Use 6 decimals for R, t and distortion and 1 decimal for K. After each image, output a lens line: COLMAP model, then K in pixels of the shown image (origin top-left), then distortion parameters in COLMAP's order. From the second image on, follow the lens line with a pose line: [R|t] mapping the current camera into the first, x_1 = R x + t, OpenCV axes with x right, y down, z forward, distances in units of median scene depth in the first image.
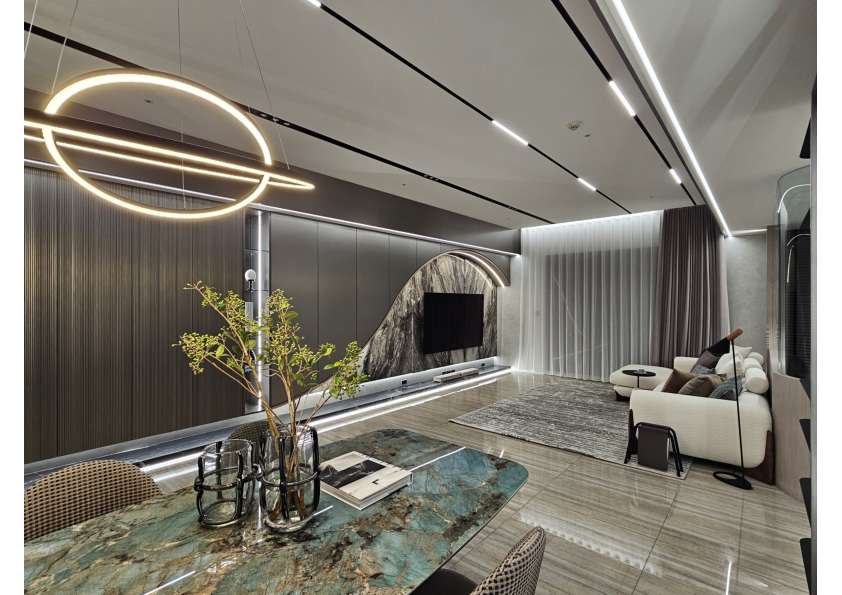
lens RADIAL K [[390.1, 0, 405.7], [0, 390.1, 306.3], [0, 0, 1]] dist [-0.002277, -0.000350]
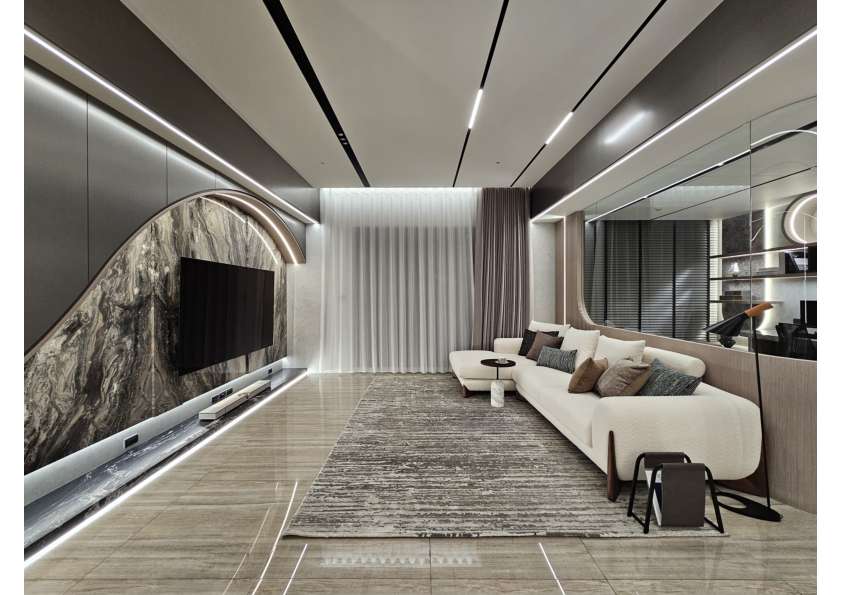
lens RADIAL K [[338.3, 0, 416.0], [0, 338.3, 296.9], [0, 0, 1]] dist [-0.001405, -0.000110]
pose [[0.740309, -0.005857, 0.672241, -0.021921], [0.008872, 0.999960, -0.001058, 0.019898], [-0.672208, 0.006748, 0.740331, 0.431080]]
